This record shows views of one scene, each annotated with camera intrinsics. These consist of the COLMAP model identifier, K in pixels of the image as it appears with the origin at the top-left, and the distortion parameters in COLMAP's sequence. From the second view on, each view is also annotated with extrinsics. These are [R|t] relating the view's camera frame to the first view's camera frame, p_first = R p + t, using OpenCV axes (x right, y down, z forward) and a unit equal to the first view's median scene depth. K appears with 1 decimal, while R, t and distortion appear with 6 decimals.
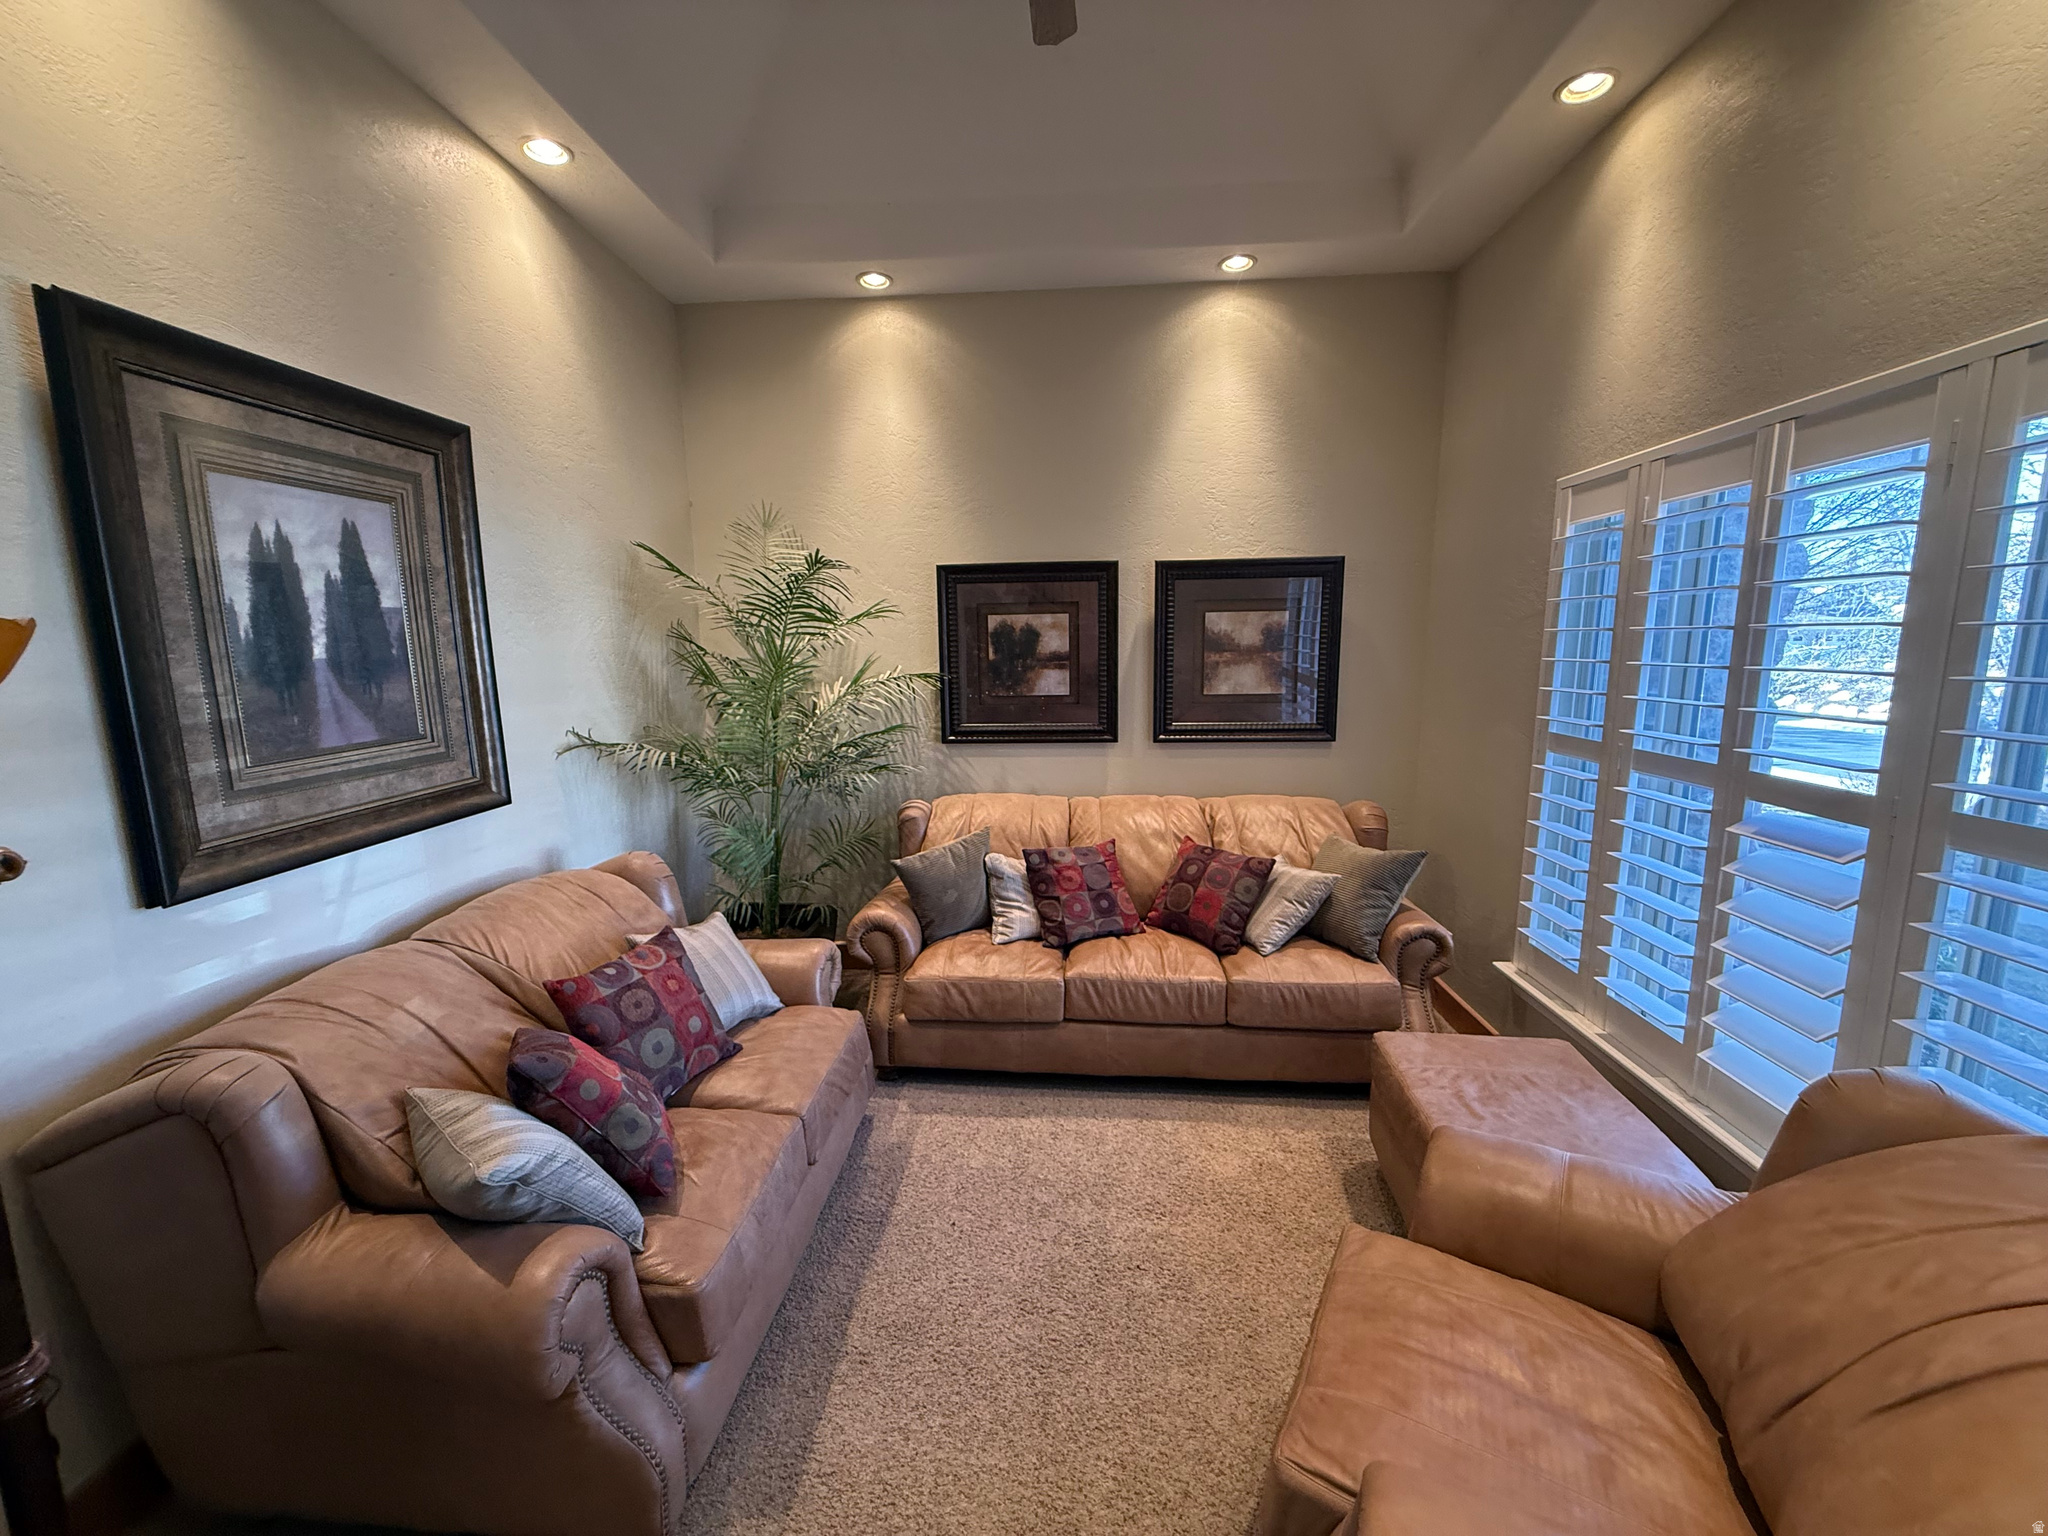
lens RADIAL K [[813.3, 0, 1018.6], [0, 813.3, 764.8], [0, 0, 1]] dist [-0.000130, 0.000133]
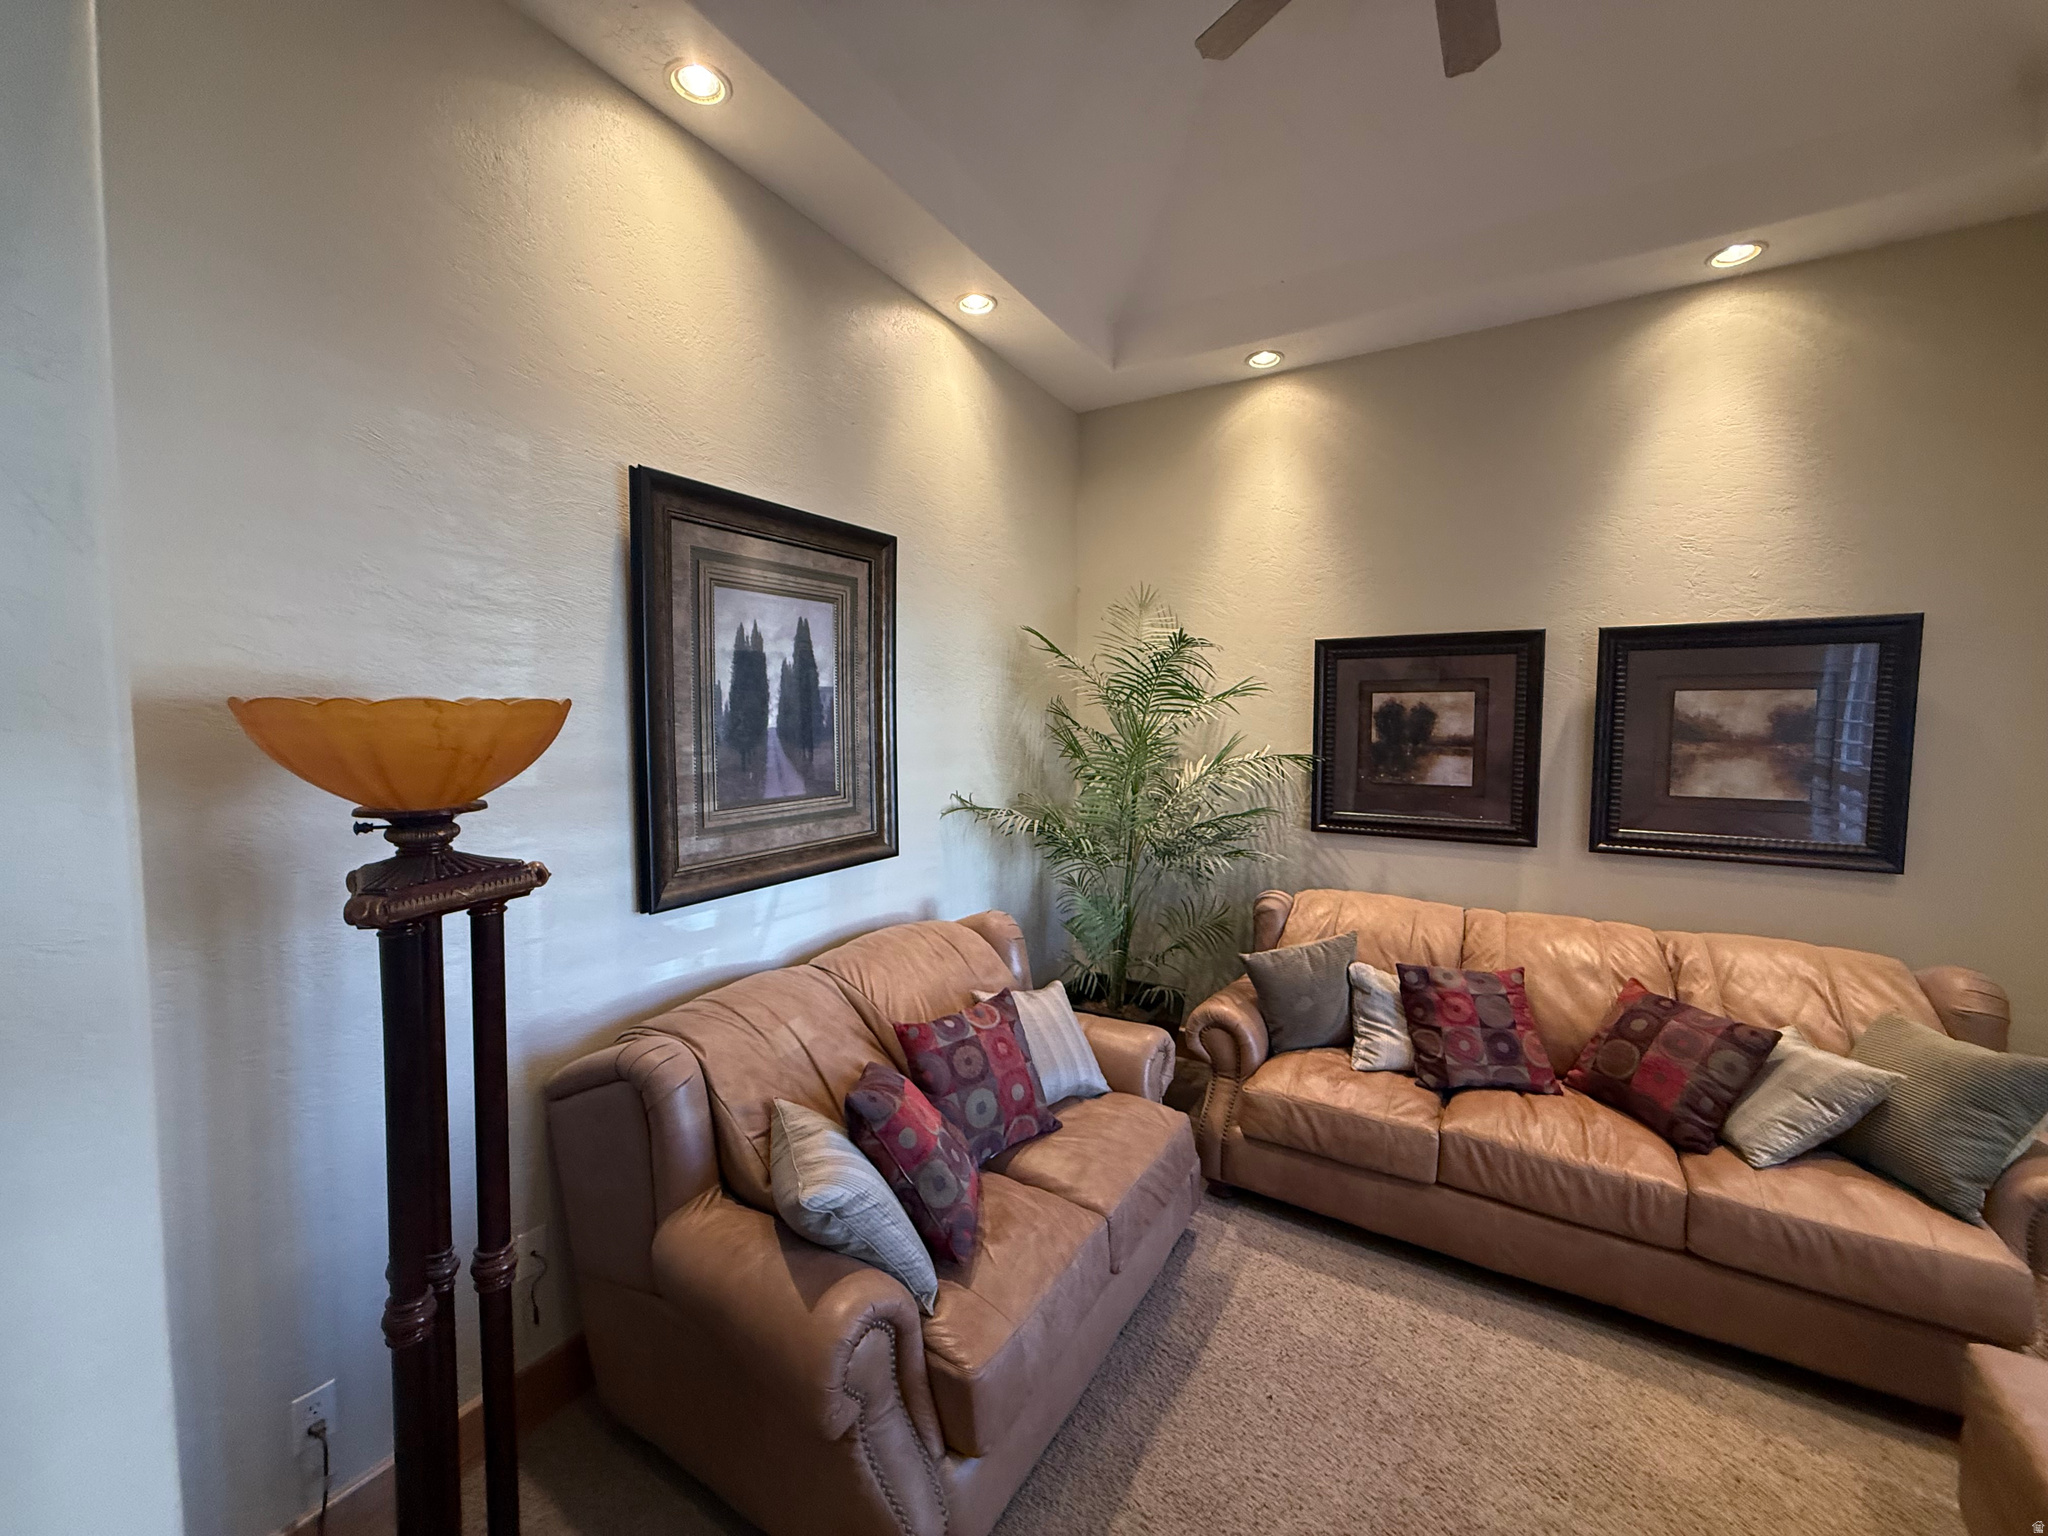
lens RADIAL K [[813.3, 0, 1021.7], [0, 813.3, 765.2], [0, 0, 1]] dist [-0.000130, 0.000133]
pose [[0.890694, 0.044495, -0.452421, 0.037254], [-0.084454, 0.994070, -0.068503, -0.013660], [0.446690, 0.099224, 0.889170, 0.045582]]
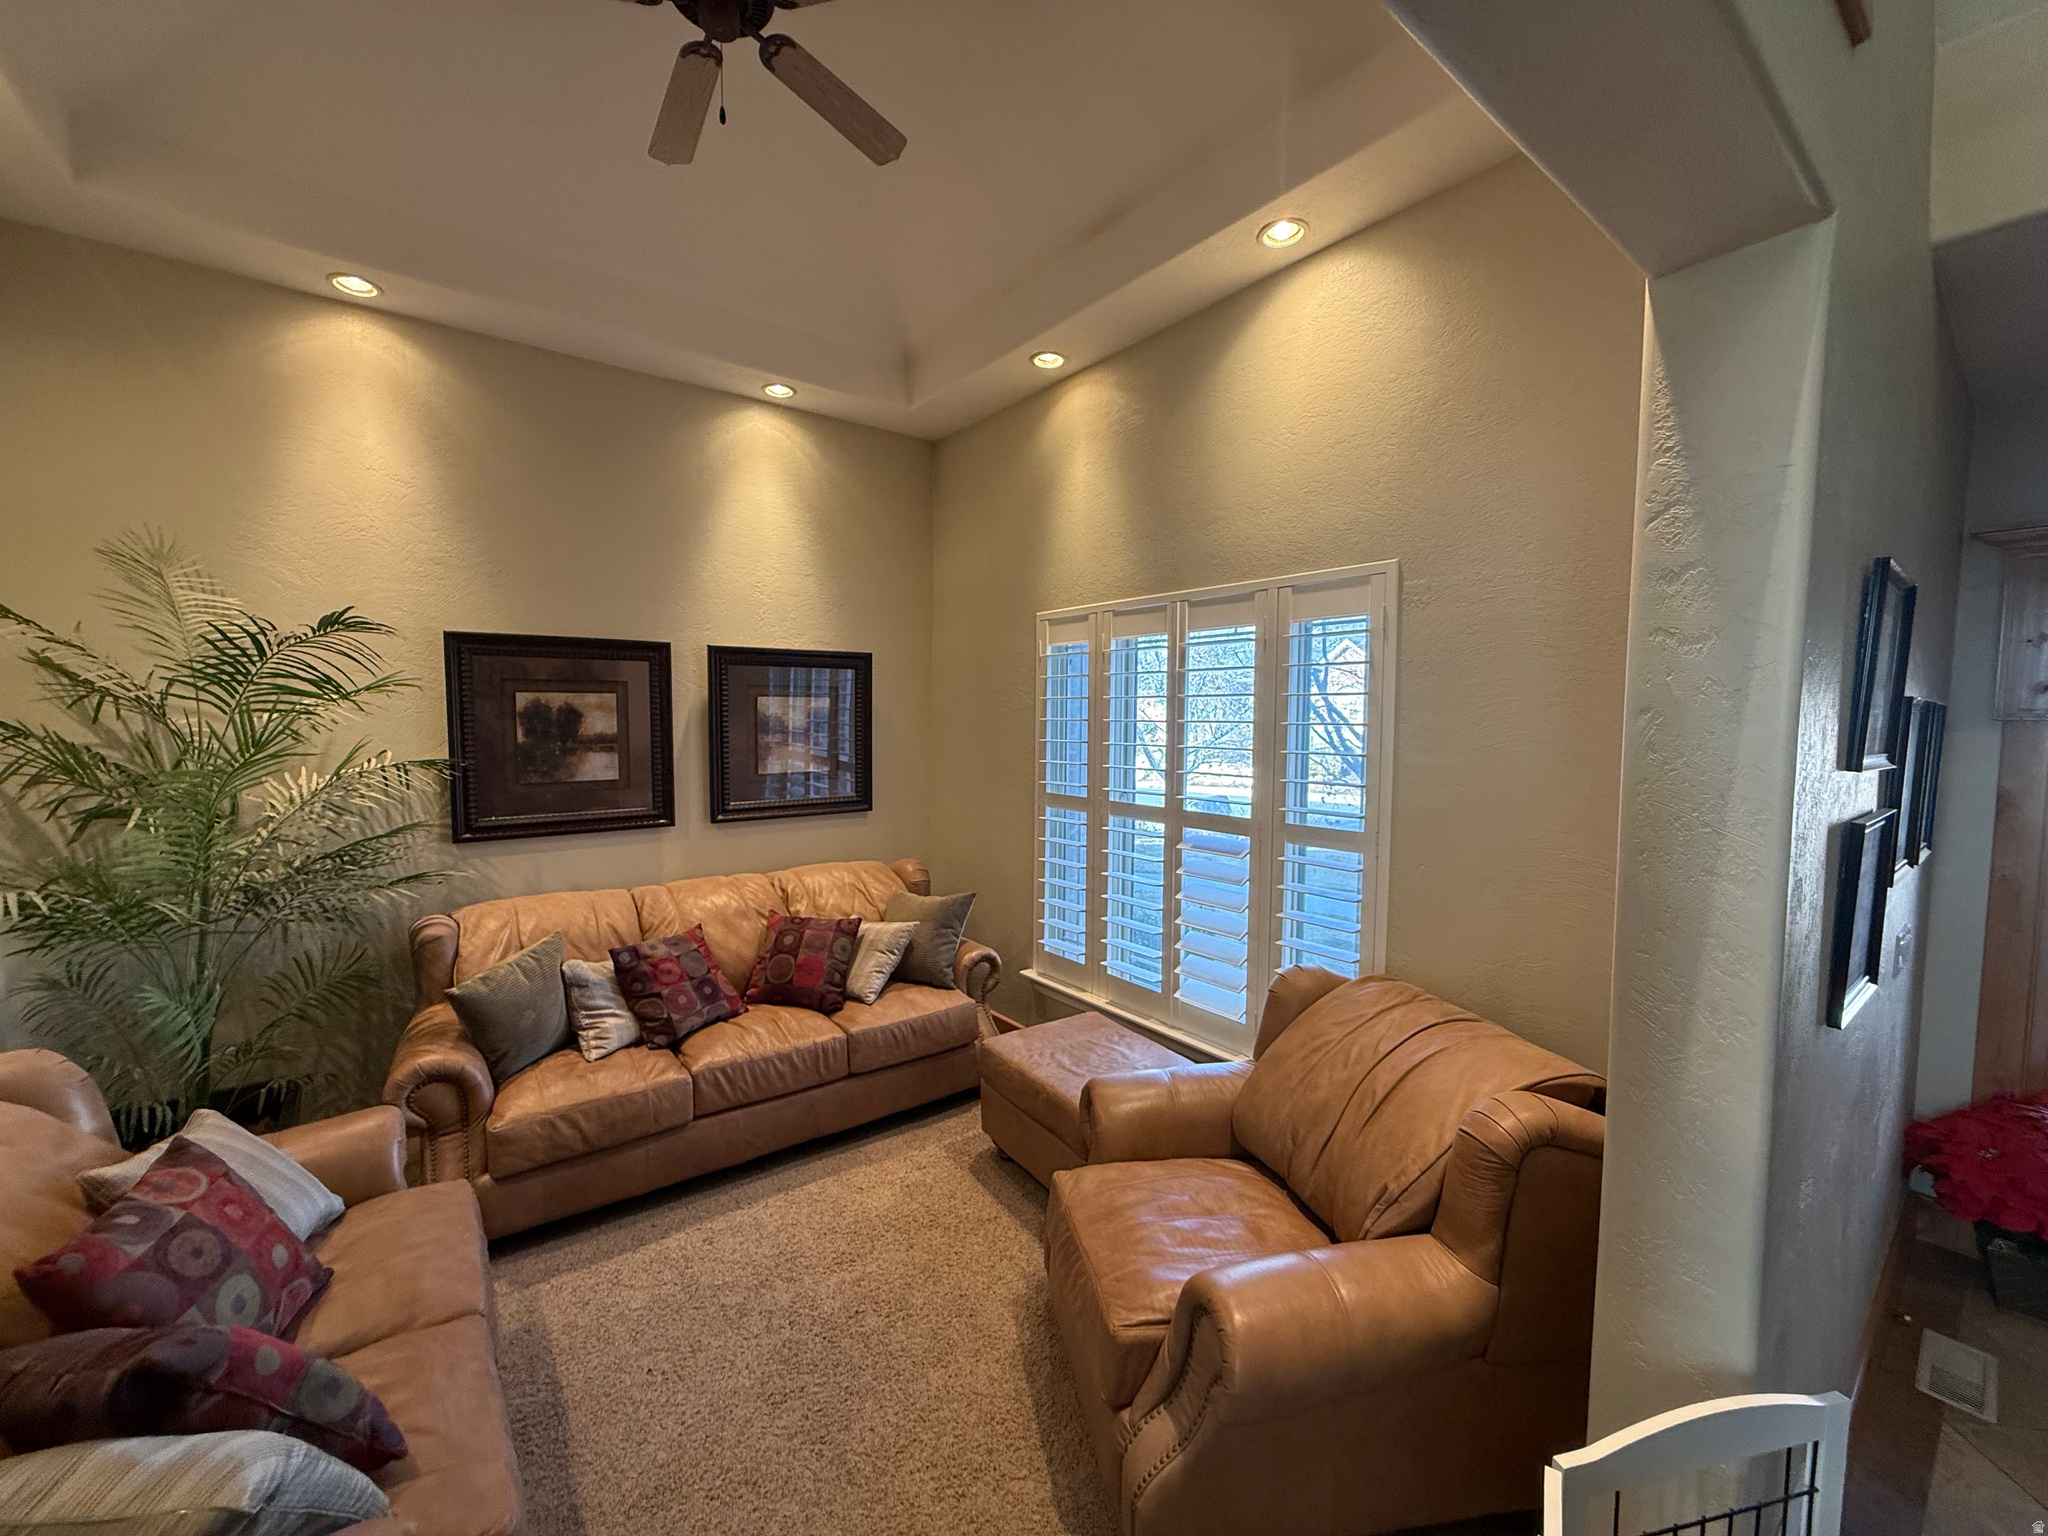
lens RADIAL K [[813.3, 0, 1016.3], [0, 813.3, 766.2], [0, 0, 1]] dist [-0.000130, 0.000133]
pose [[0.751268, -0.026628, 0.659460, -0.291177], [0.086647, 0.994517, -0.058552, -0.008749], [-0.654285, 0.101129, 0.749456, -0.003399]]
